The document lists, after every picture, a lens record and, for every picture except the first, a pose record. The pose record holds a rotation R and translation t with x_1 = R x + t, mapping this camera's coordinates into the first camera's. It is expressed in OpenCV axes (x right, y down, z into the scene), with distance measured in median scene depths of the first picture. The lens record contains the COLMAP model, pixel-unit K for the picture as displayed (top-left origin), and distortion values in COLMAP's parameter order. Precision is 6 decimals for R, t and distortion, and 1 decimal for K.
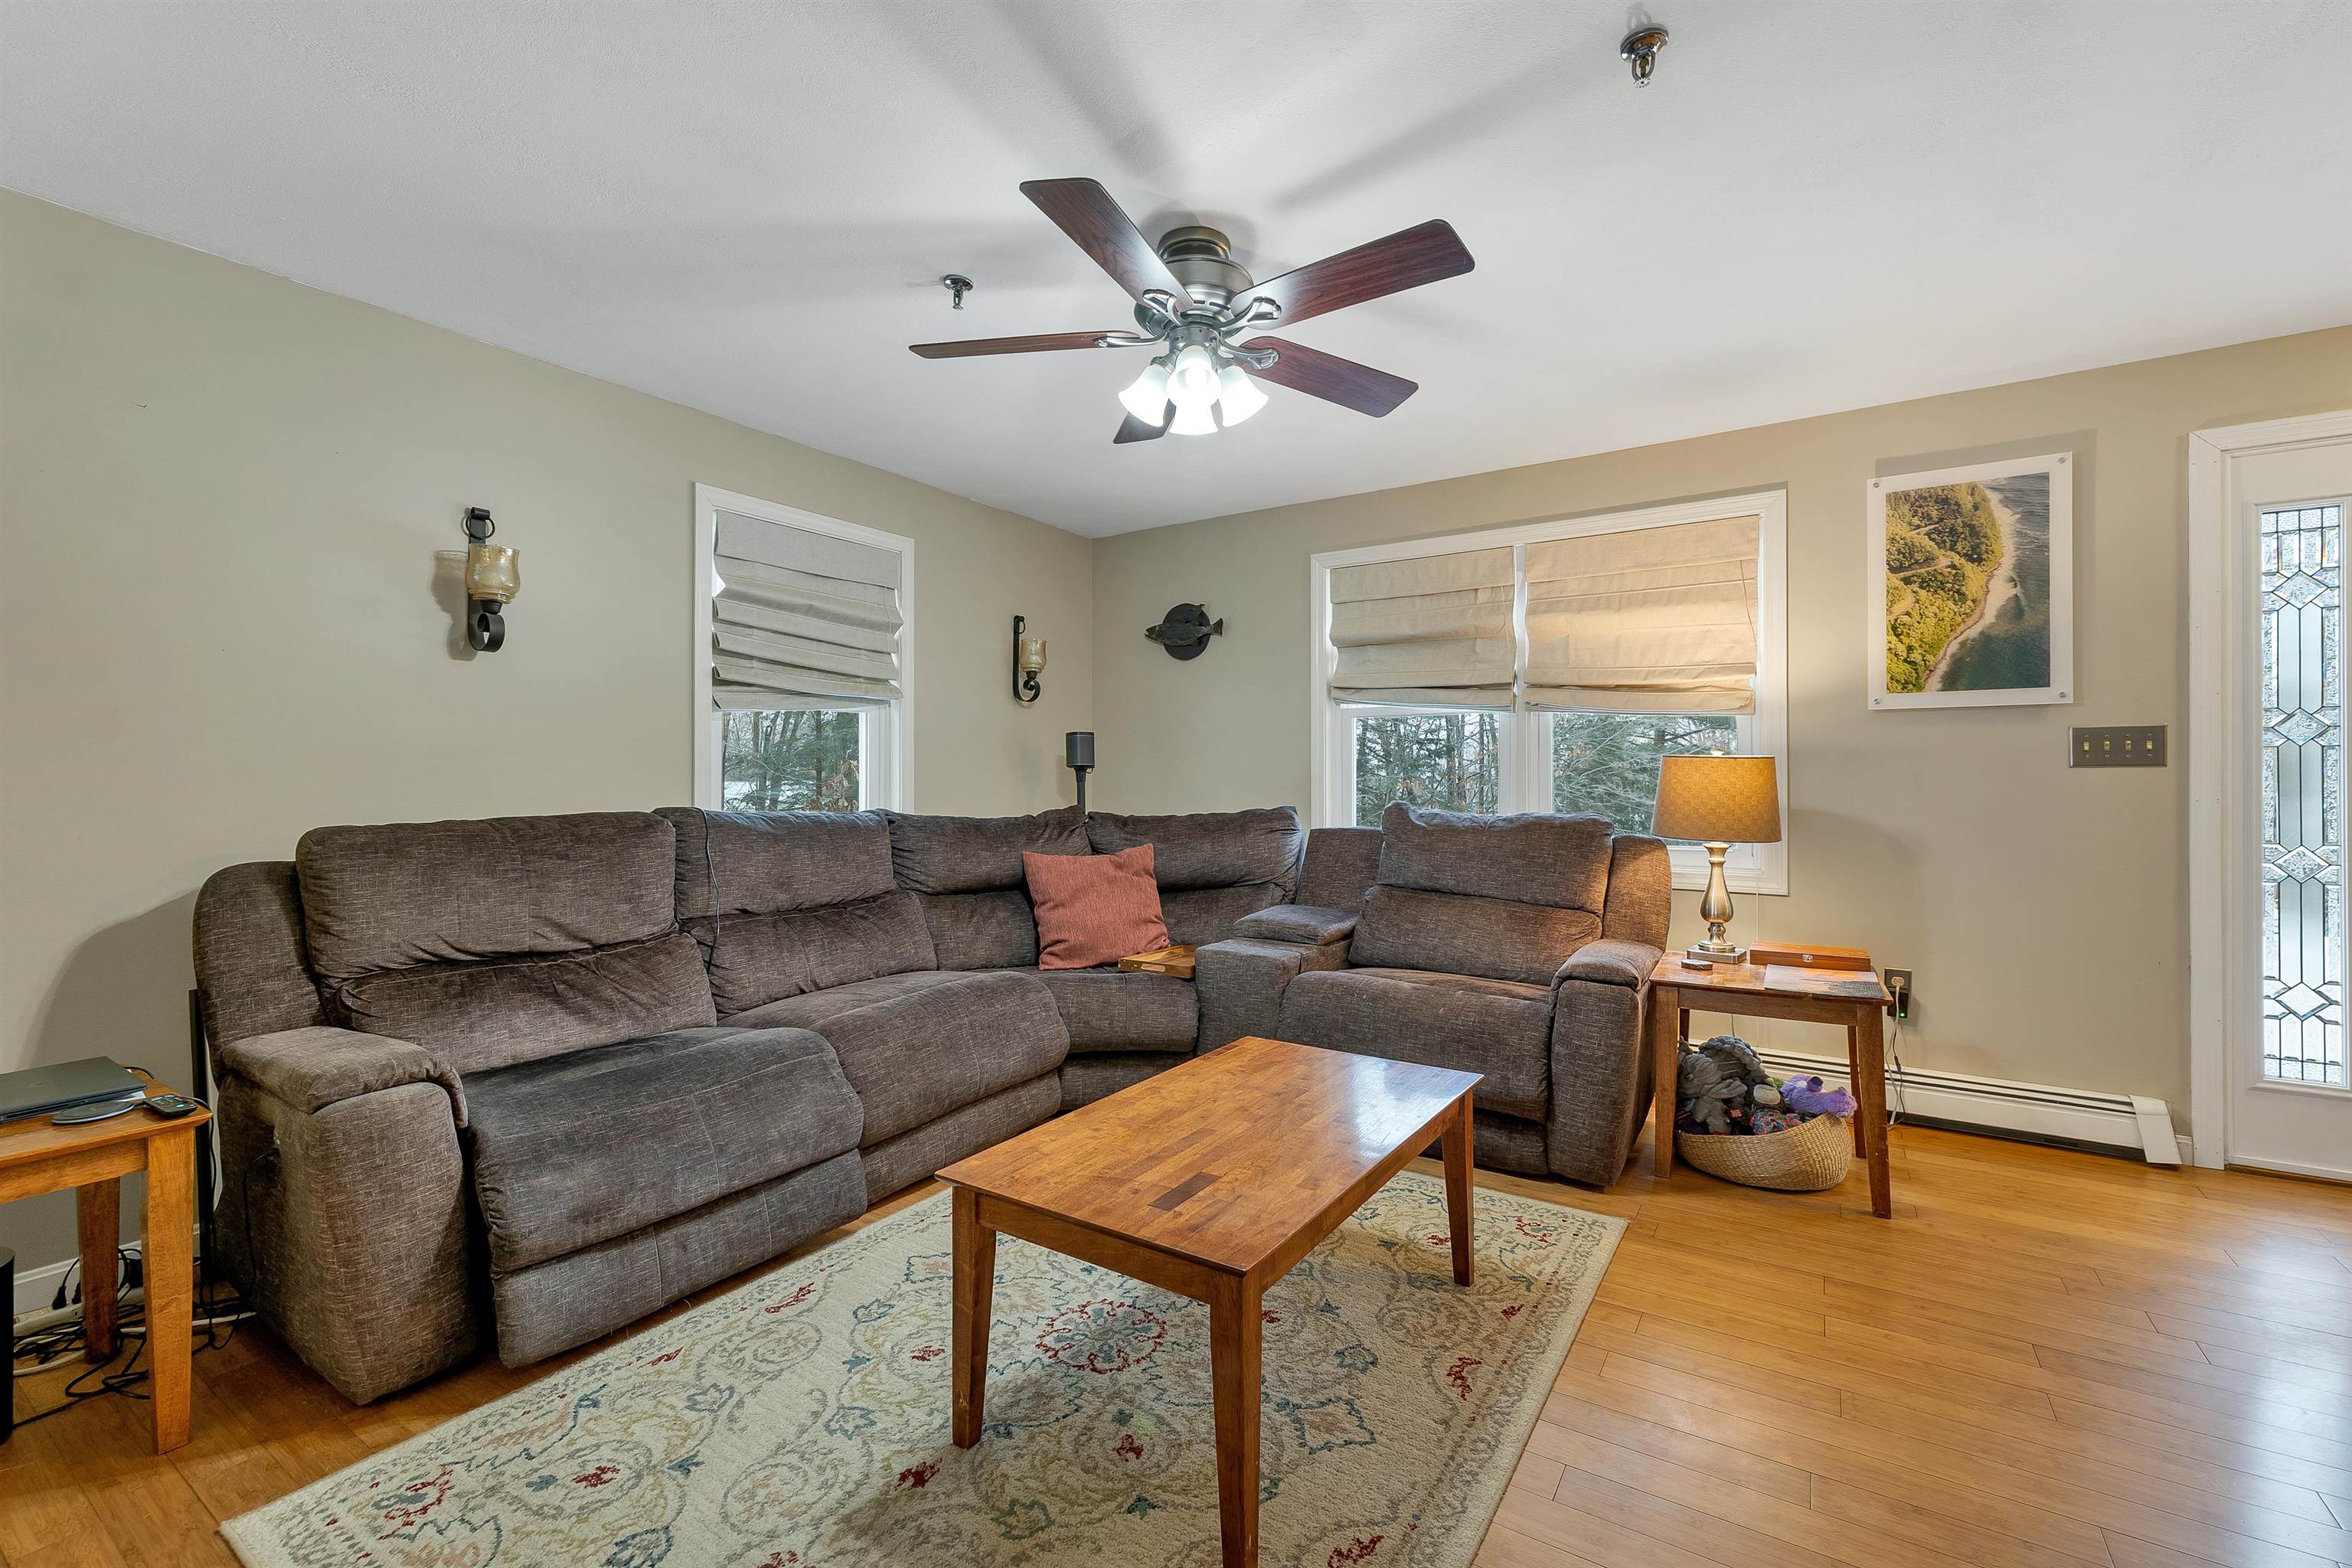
lens RADIAL K [[985.2, 0, 1175.4], [0, 985.2, 774.1], [0, 0, 1]] dist [0.000655, 0.000126]
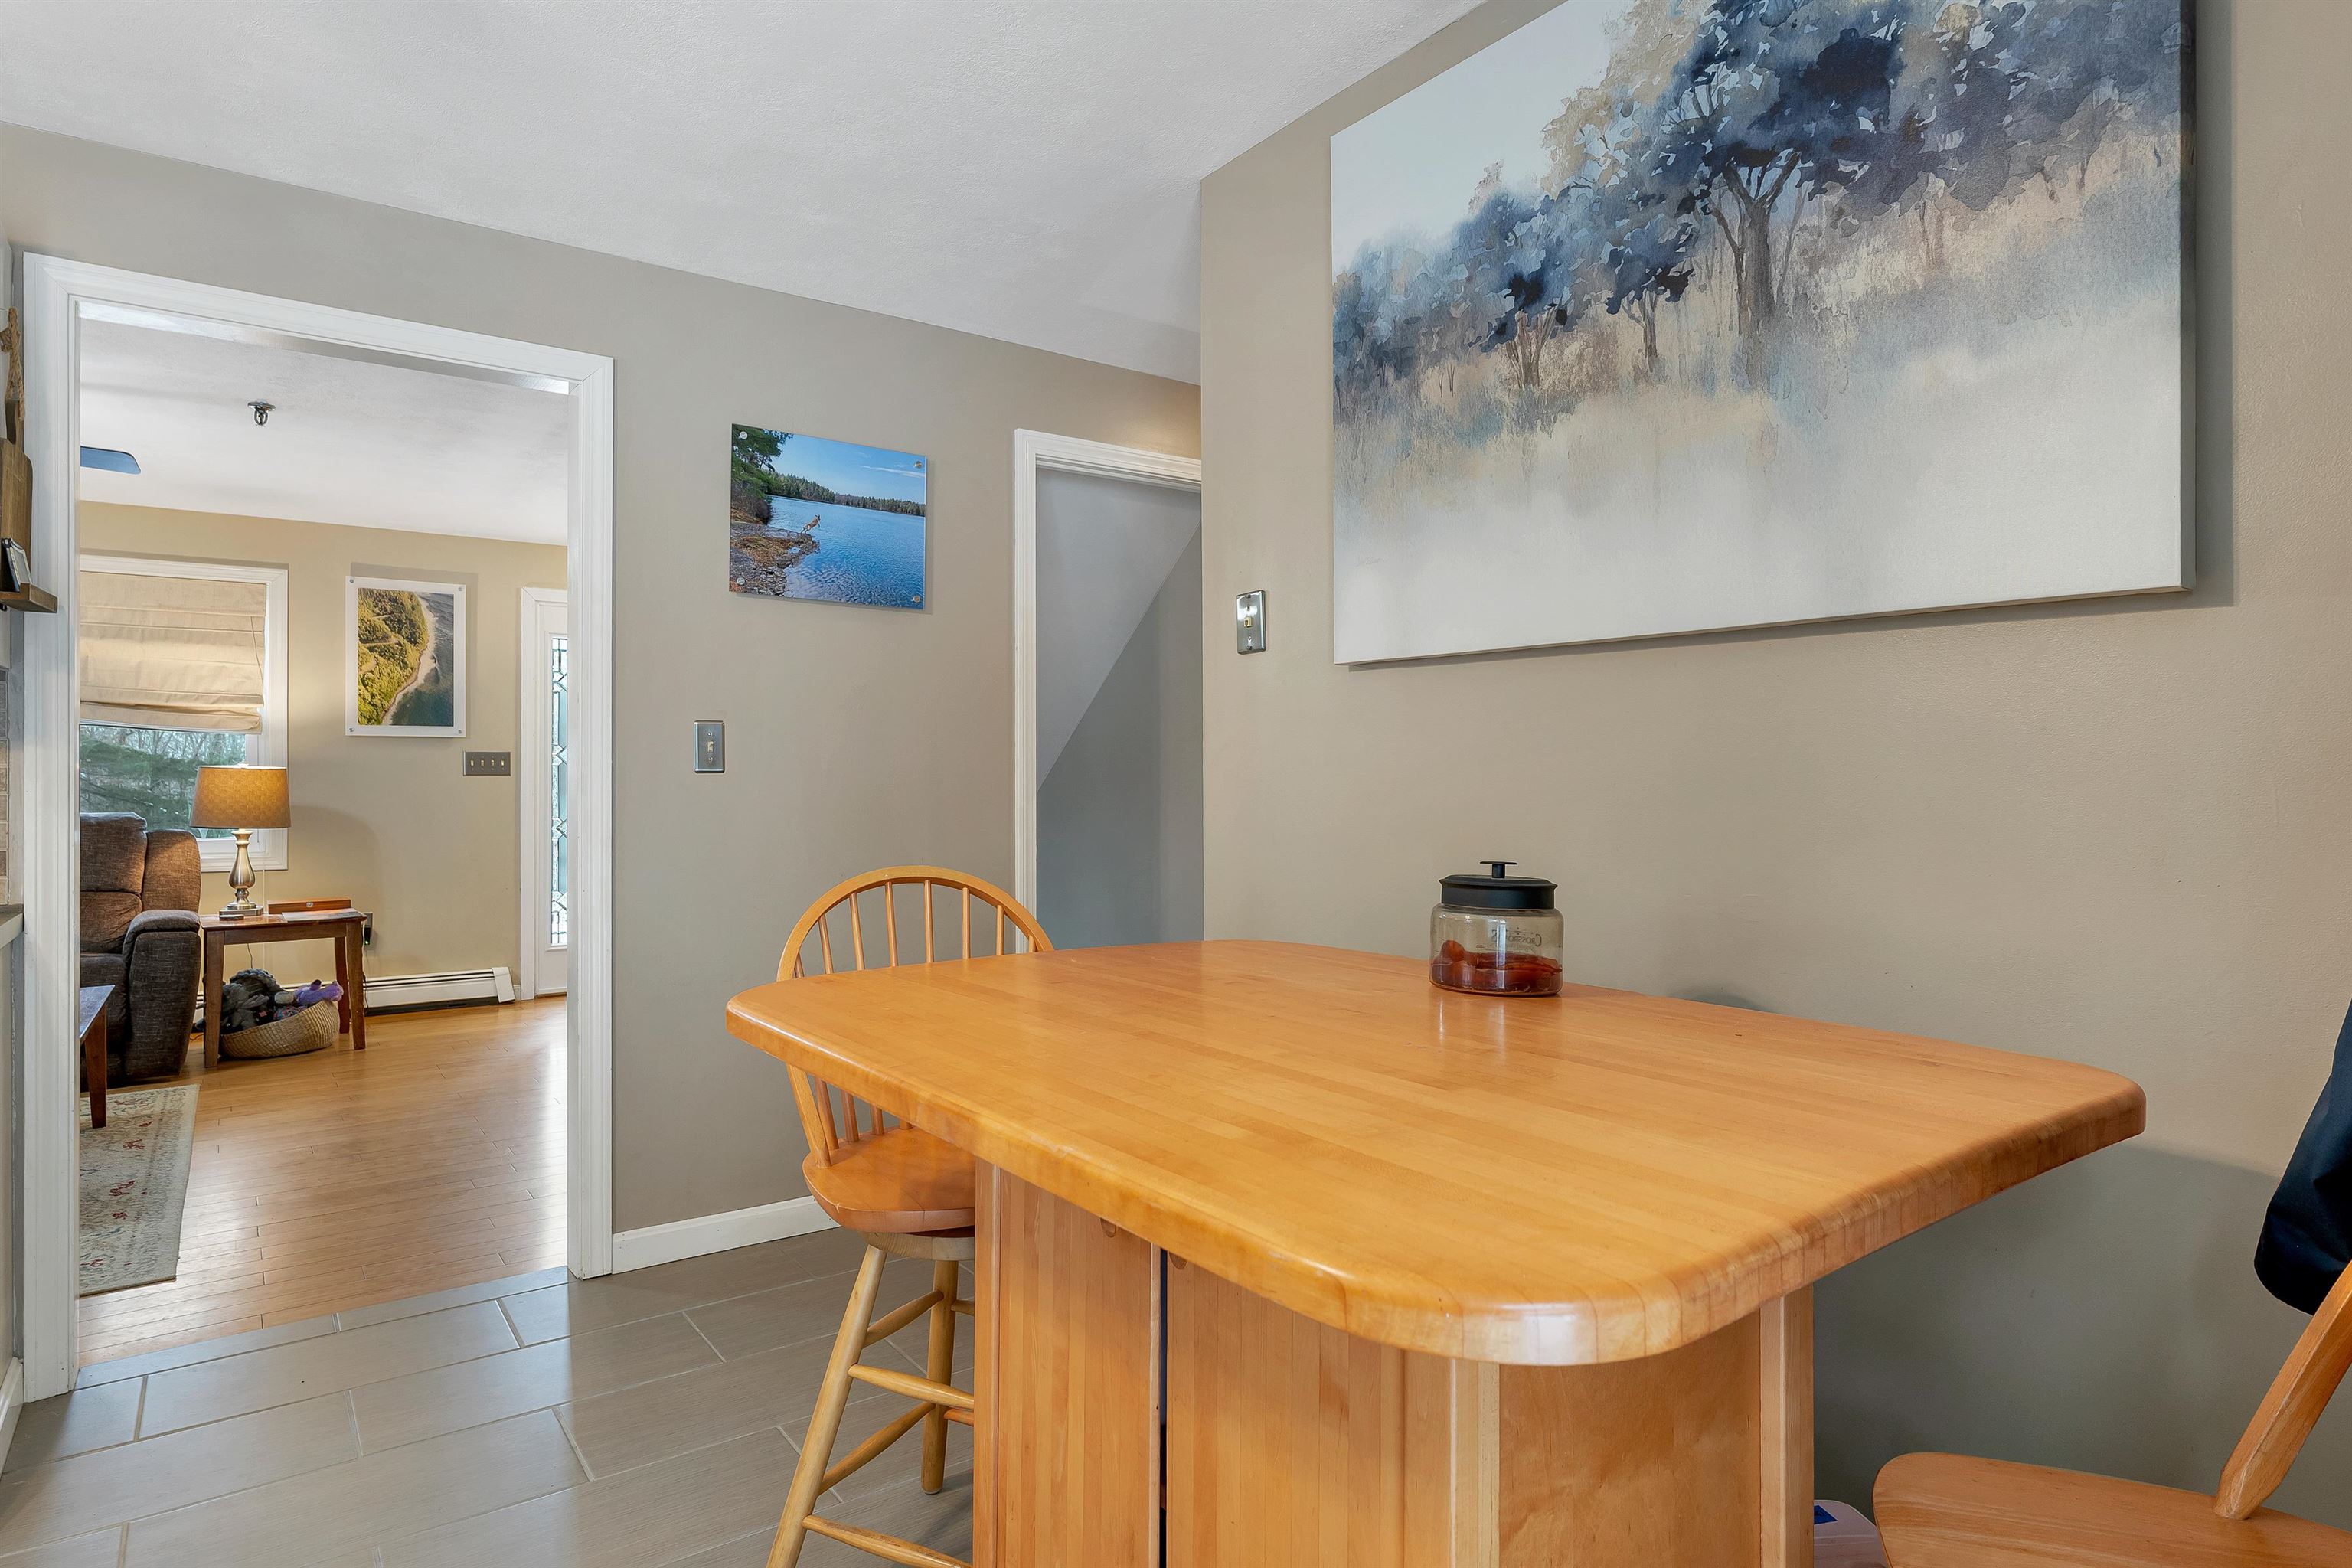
lens RADIAL K [[1289.7, 0, 1175.3], [0, 1289.7, 768.7], [0, 0, 1]] dist [-0.003529, 0.000701]
pose [[0.346698, 0.005202, 0.937963, -0.677805], [-0.003297, 0.999985, -0.004327, -0.012799], [-0.937971, -0.001592, 0.346710, -0.834884]]
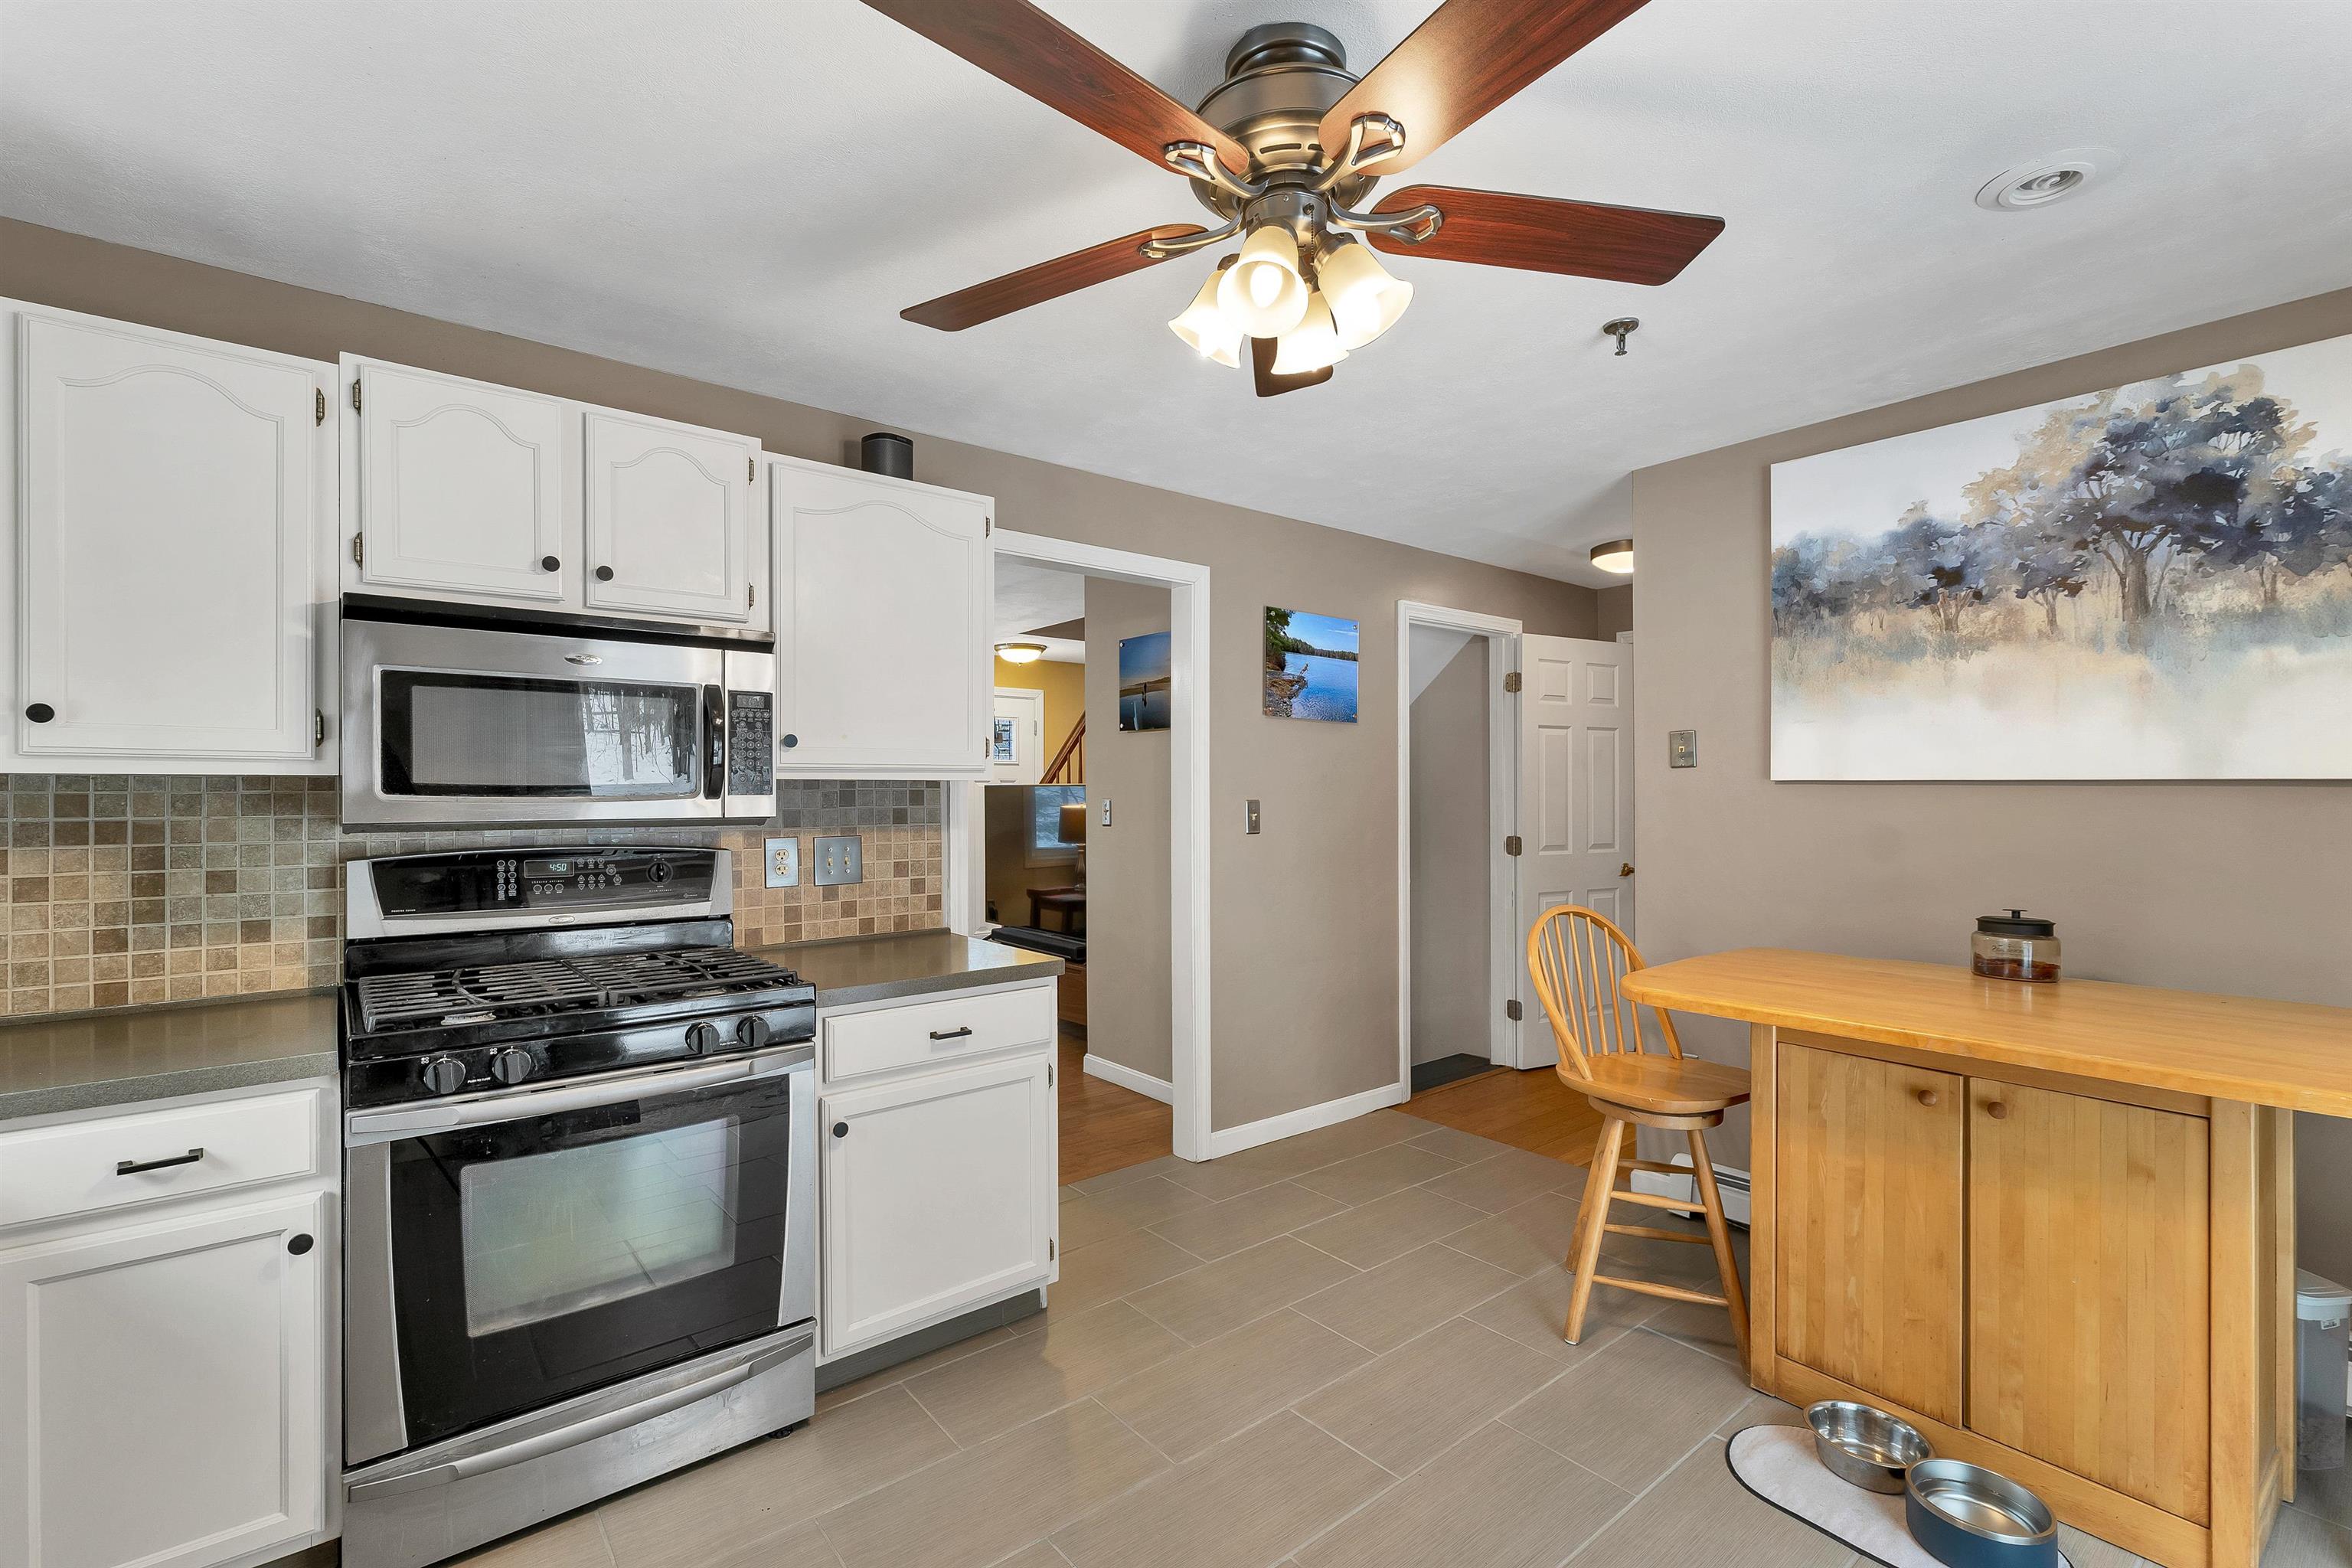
lens RADIAL K [[1025.0, 0, 1163.8], [0, 1025.0, 792.9], [0, 0, 1]] dist [-0.000500, 0.000228]
pose [[0.312344, -0.000307, 0.949969, -1.057344], [-0.002262, 0.999997, 0.001066, -0.062637], [-0.949966, -0.002482, 0.312342, -0.429269]]
